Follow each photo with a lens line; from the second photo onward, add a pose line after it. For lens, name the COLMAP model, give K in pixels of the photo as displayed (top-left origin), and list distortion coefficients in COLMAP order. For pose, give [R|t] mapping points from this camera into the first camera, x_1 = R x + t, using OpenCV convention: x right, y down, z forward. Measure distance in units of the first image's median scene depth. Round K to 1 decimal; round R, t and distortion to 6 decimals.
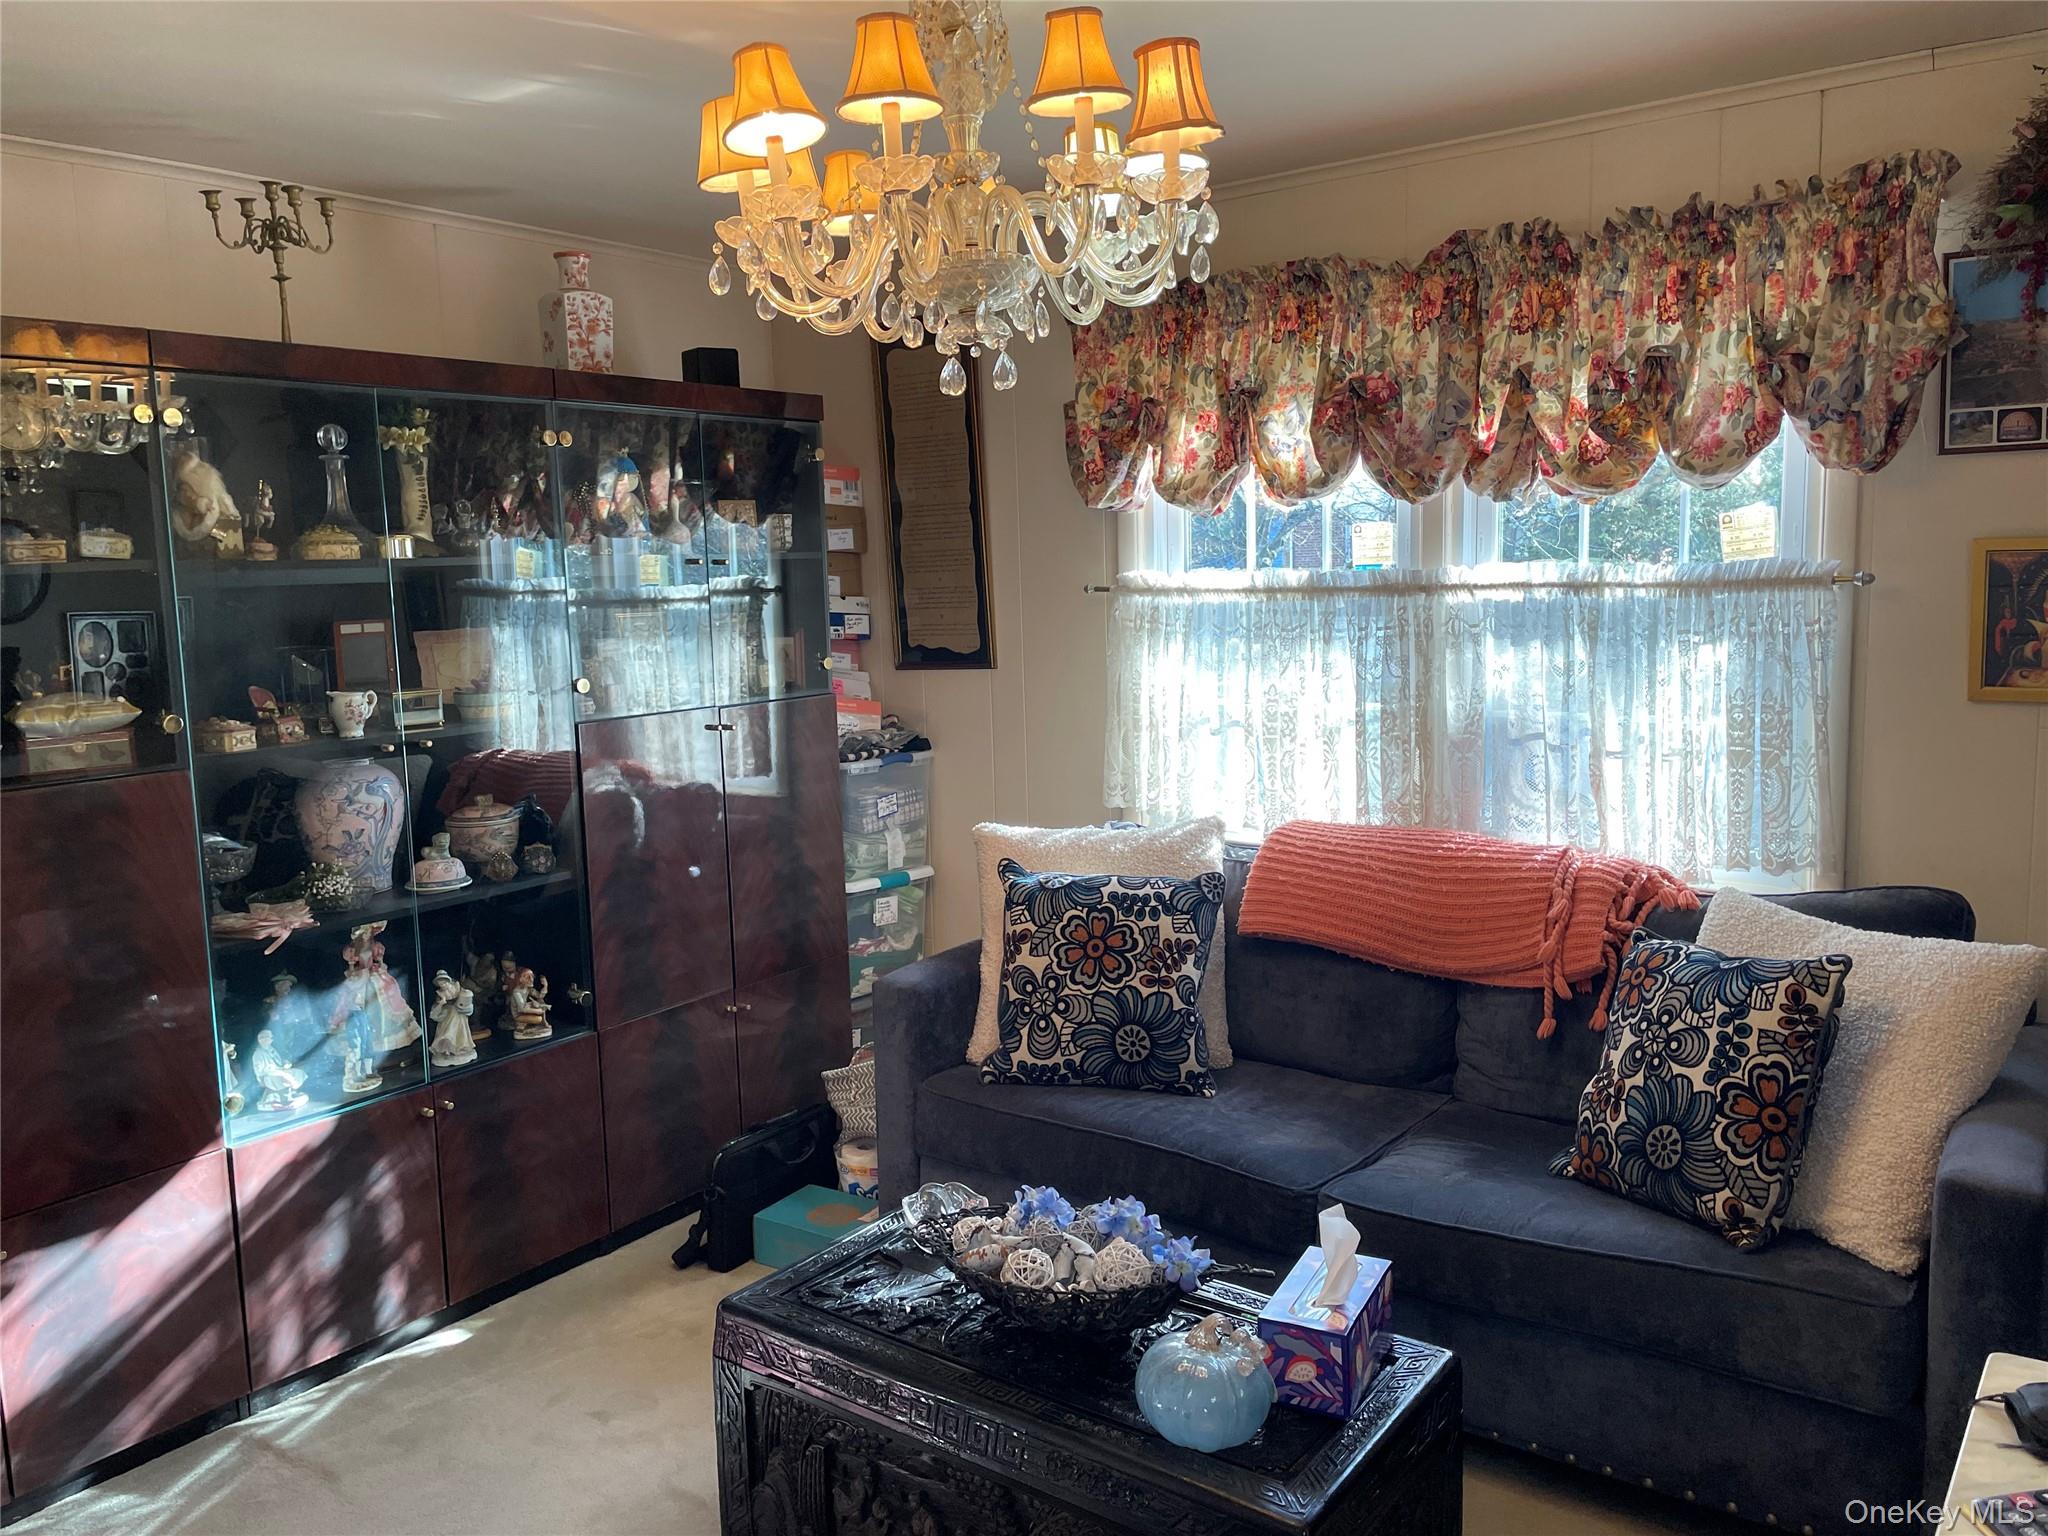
lens RADIAL K [[1547.6, 0, 1027.5], [0, 1547.6, 755.1], [0, 0, 1]] dist [0.076538, -0.093908]
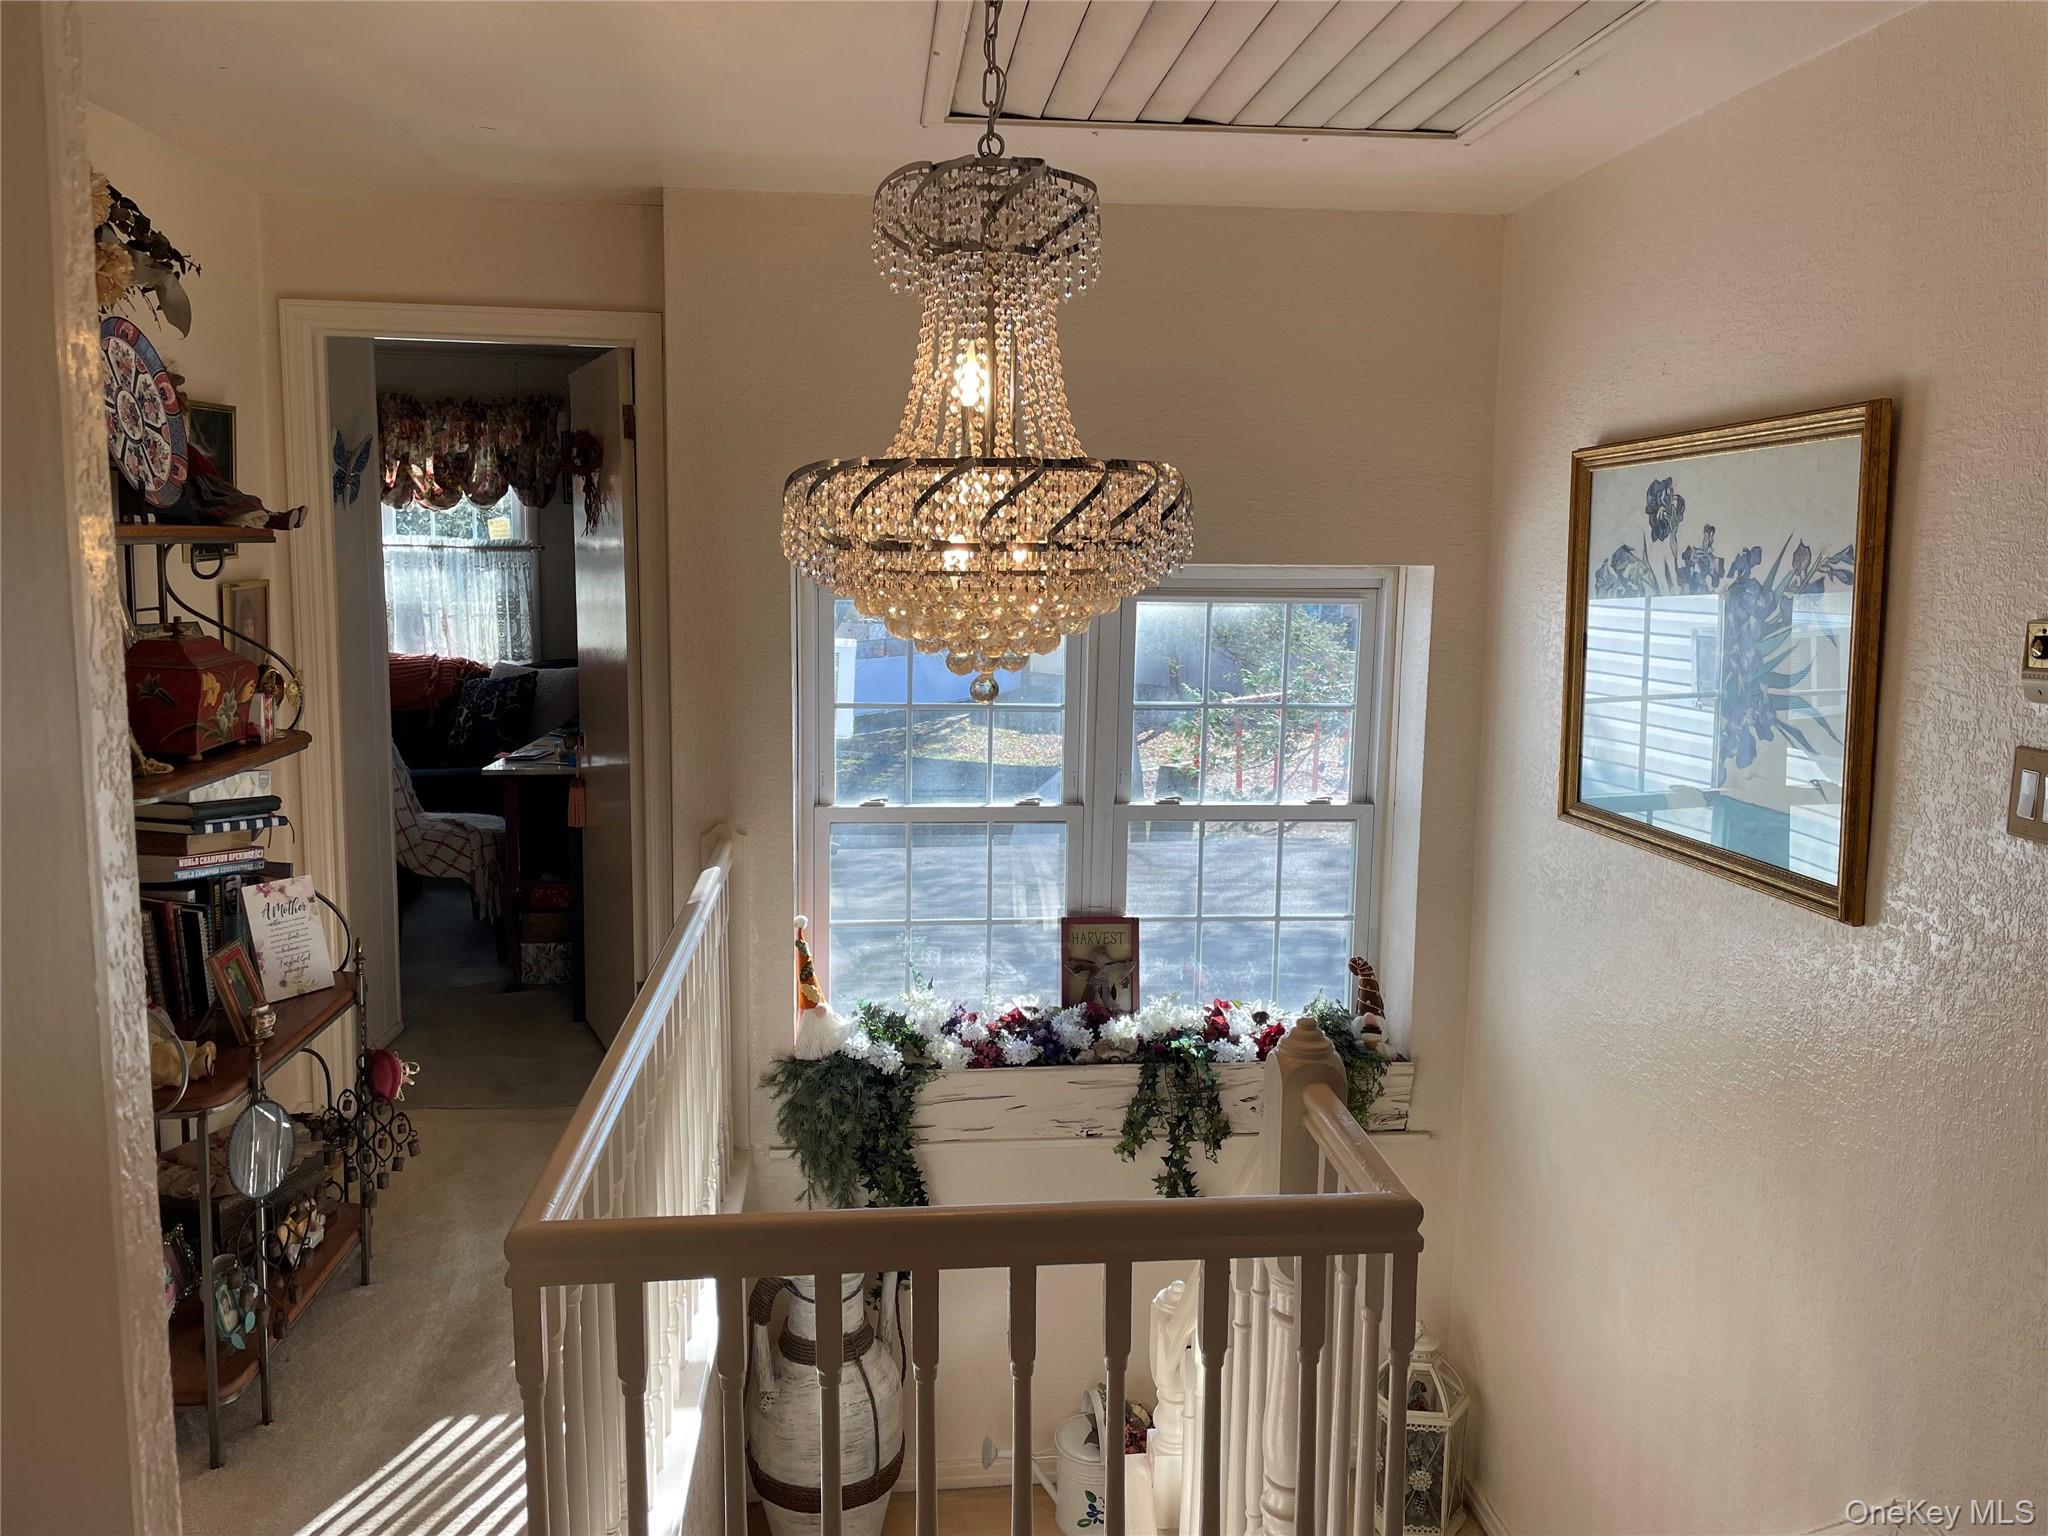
lens RADIAL K [[1547.6, 0, 1021.7], [0, 1547.6, 756.1], [0, 0, 1]] dist [0.076538, -0.093908]
pose [[0.740207, -0.053050, 0.670283, -0.640696], [0.039534, 0.998592, 0.035376, 0.174081], [-0.671216, 0.000314, 0.741262, -1.471178]]
